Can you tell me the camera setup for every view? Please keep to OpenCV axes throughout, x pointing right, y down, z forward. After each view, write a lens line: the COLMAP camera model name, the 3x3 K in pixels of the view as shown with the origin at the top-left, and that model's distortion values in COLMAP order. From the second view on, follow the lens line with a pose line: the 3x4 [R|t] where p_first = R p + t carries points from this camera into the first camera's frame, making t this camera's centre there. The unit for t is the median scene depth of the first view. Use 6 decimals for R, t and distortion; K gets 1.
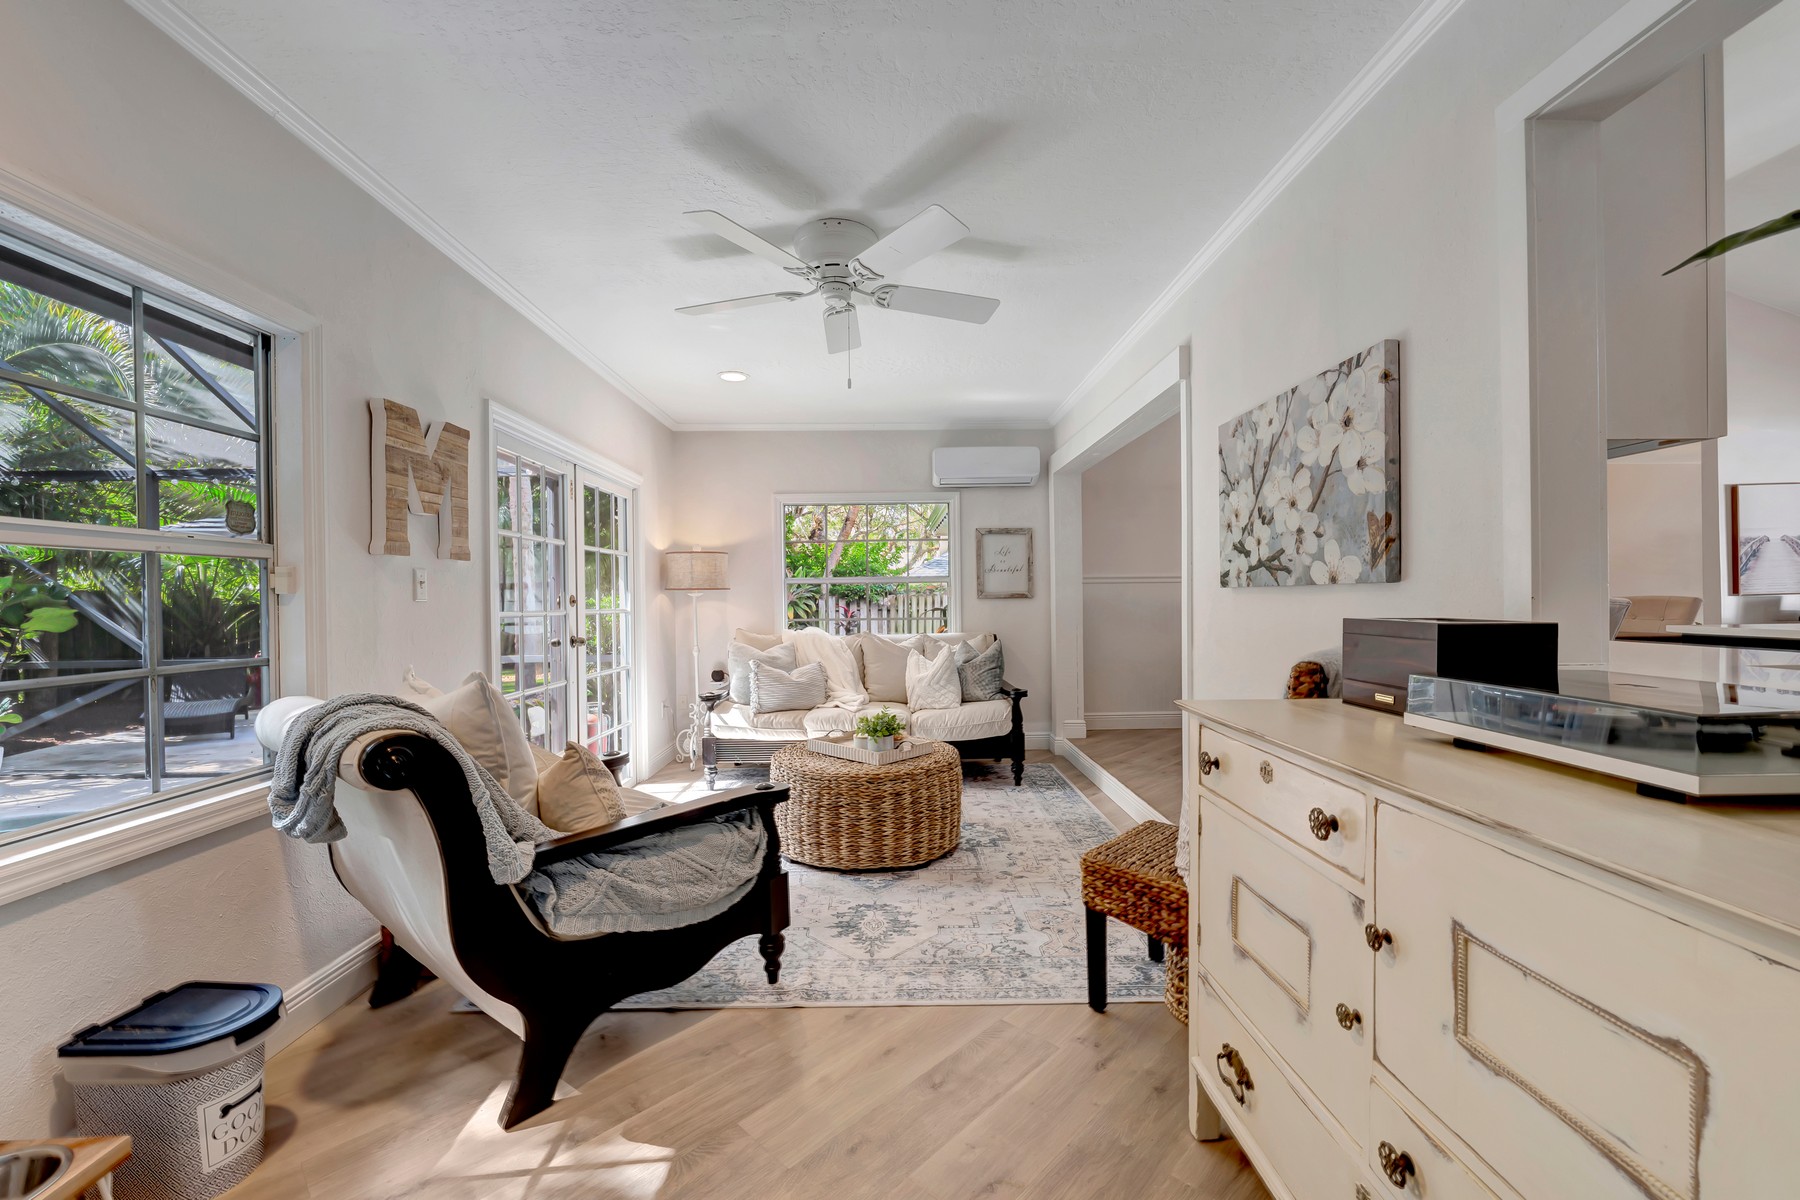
lens RADIAL K [[717.0, 0, 906.3], [0, 717.0, 599.8], [0, 0, 1]] dist [-0.001475, -0.000166]
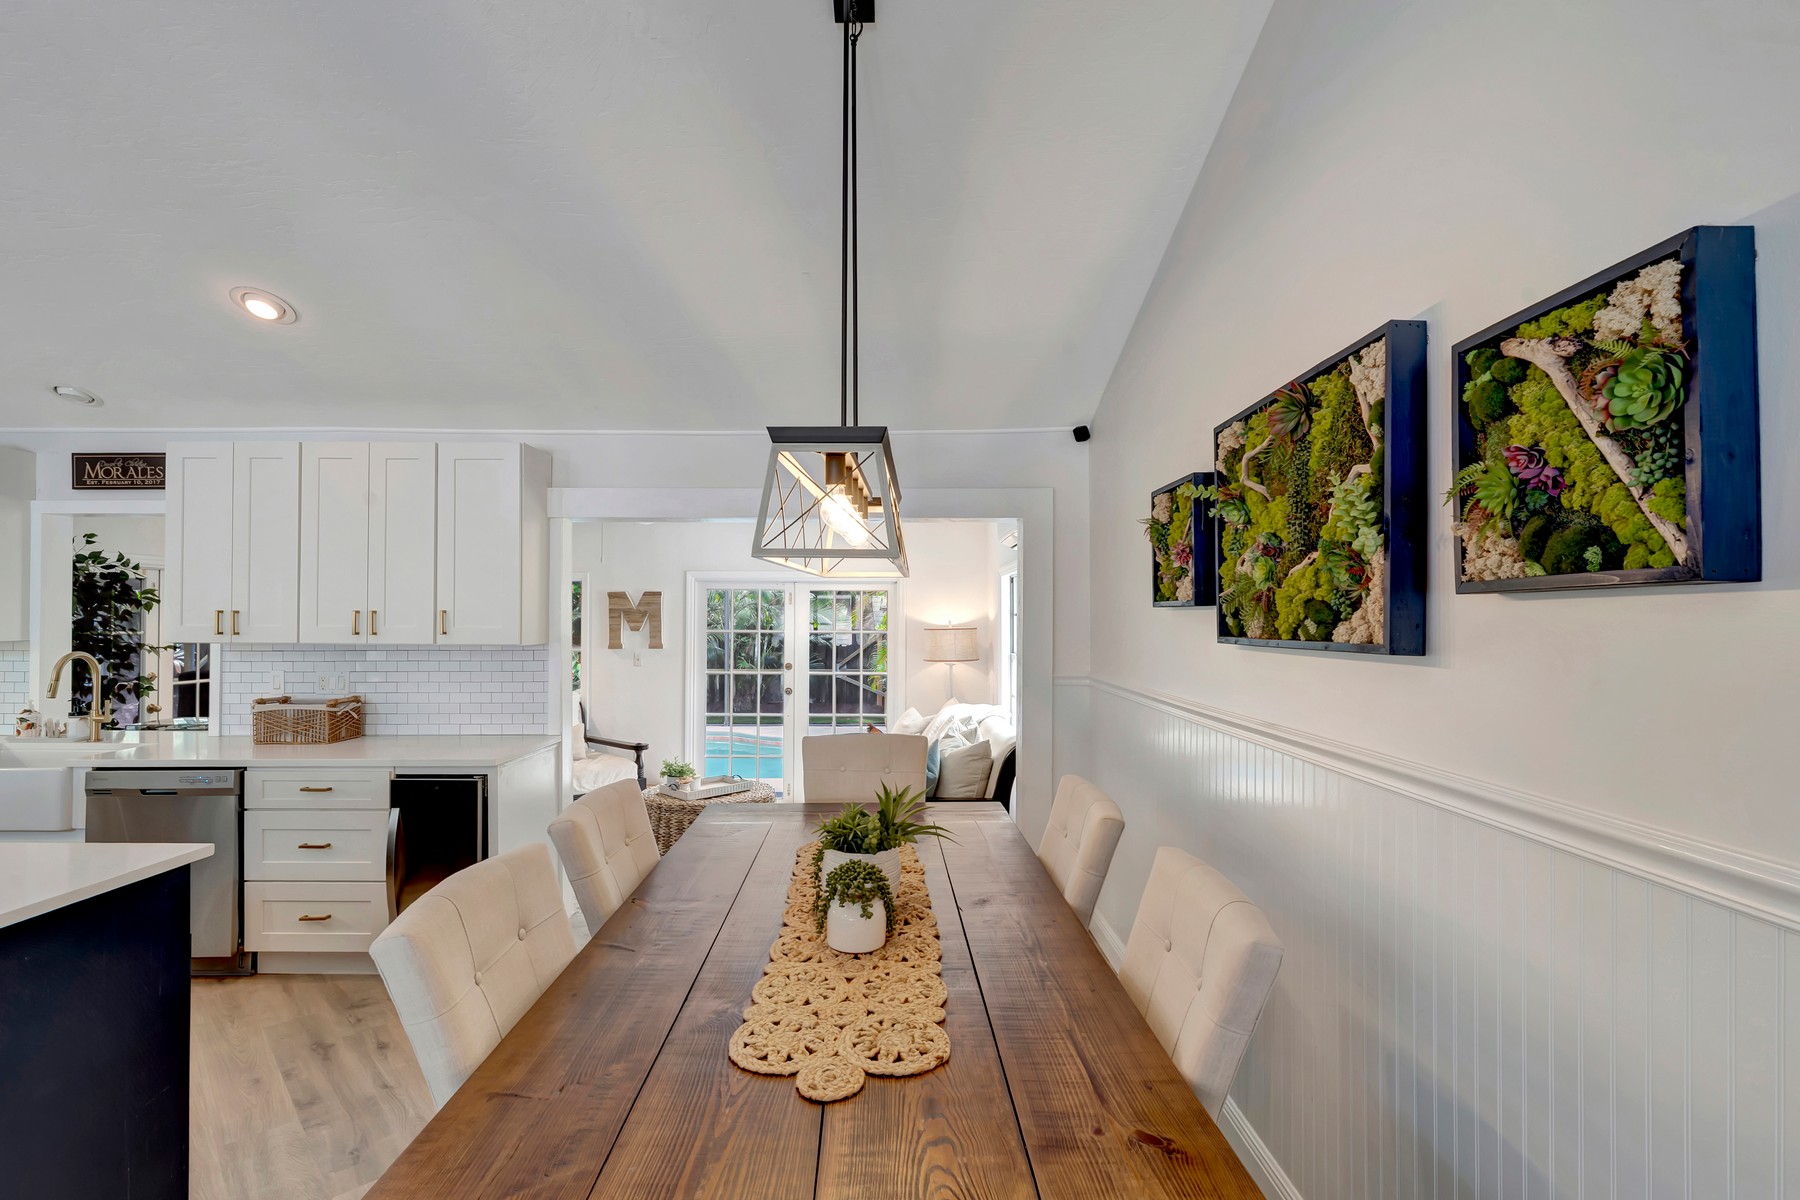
lens RADIAL K [[798.8, 0, 900.0], [0, 798.8, 600.0], [0, 0, 1]] dist [0.000202, -0.000071]
pose [[-0.031649, -0.013367, -0.999410, 1.945668], [-0.001237, 0.999910, -0.013335, -0.180390], [0.999498, 0.000814, -0.031663, 1.882867]]
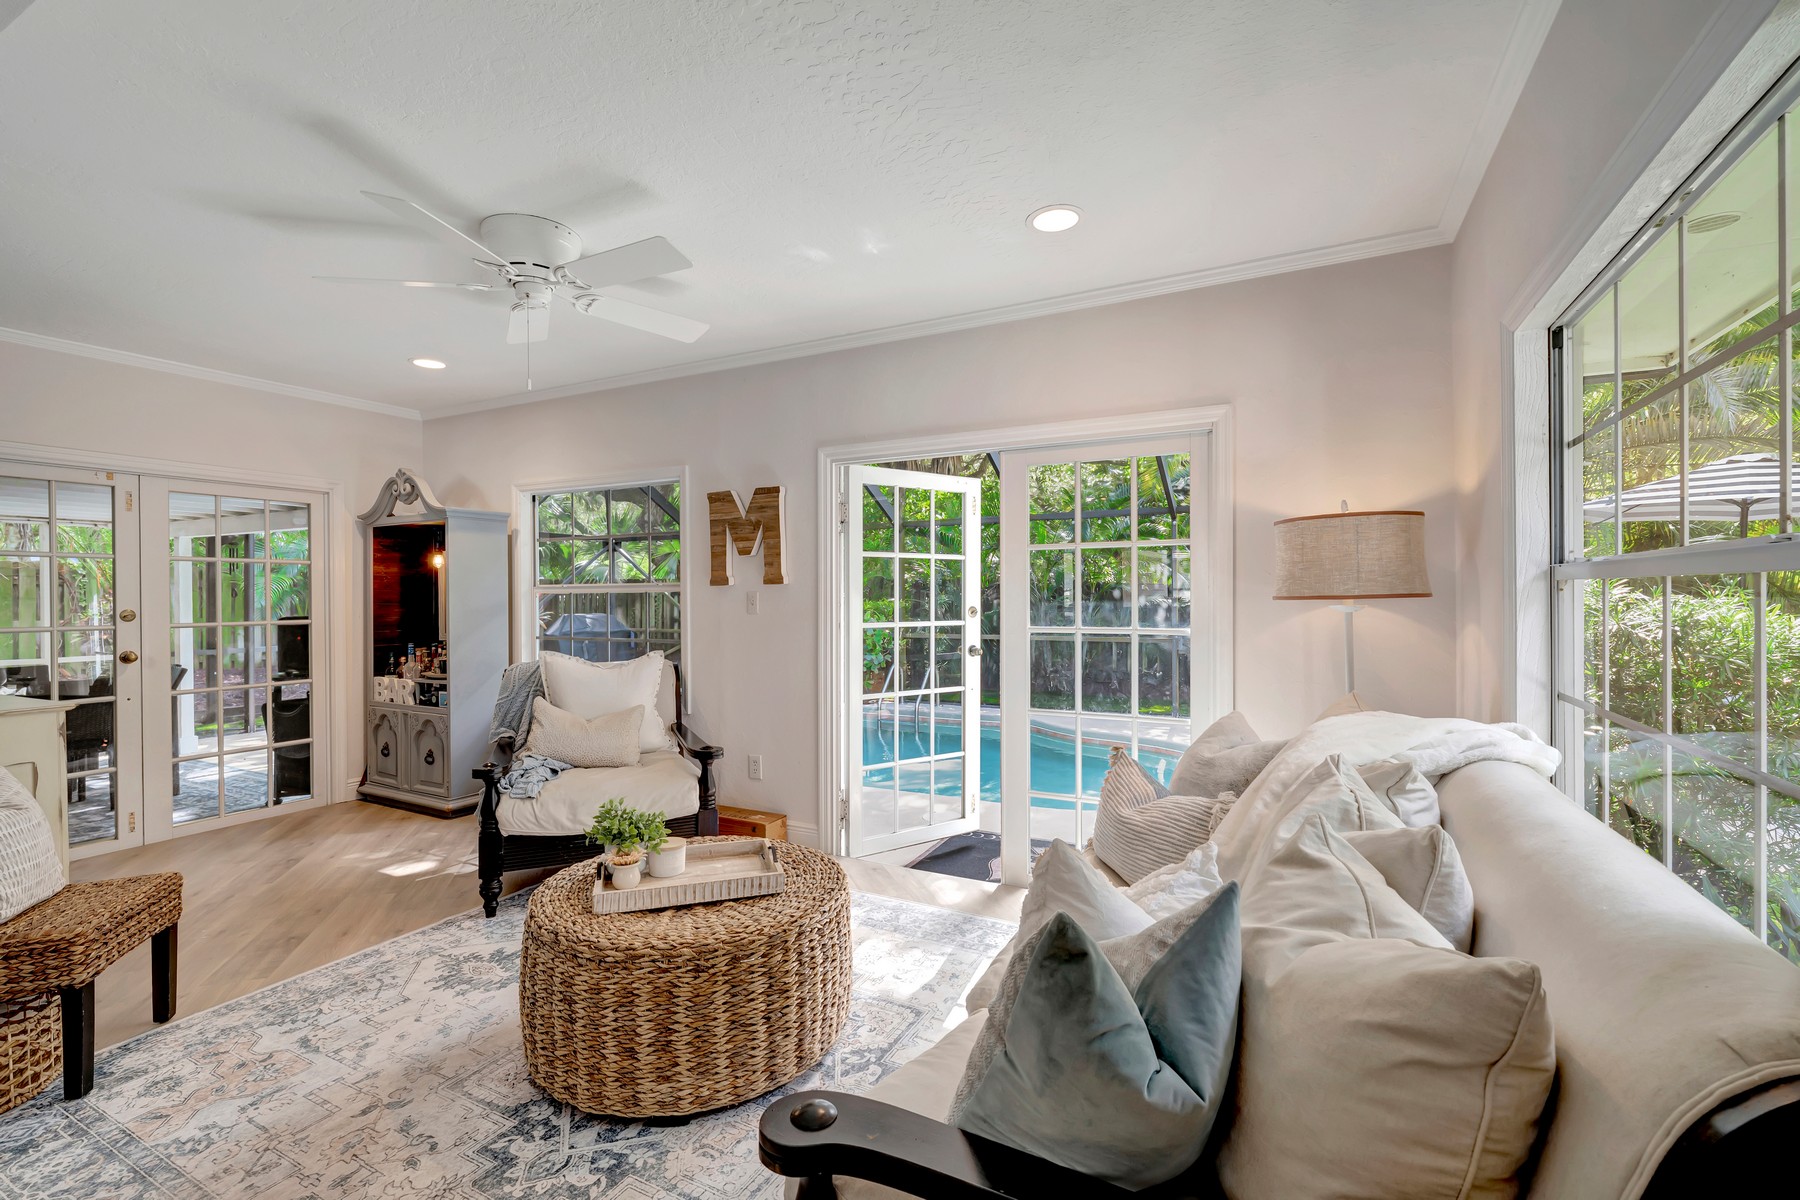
lens RADIAL K [[800.2, 0, 900.0], [0, 800.2, 600.0], [0, 0, 1]] dist [-0.002462, -0.000262]
pose [[-0.485035, 0.014816, -0.874369, 0.591606], [0.007002, 0.999890, 0.013059, -0.044209], [0.874466, 0.000211, -0.485086, 1.959021]]
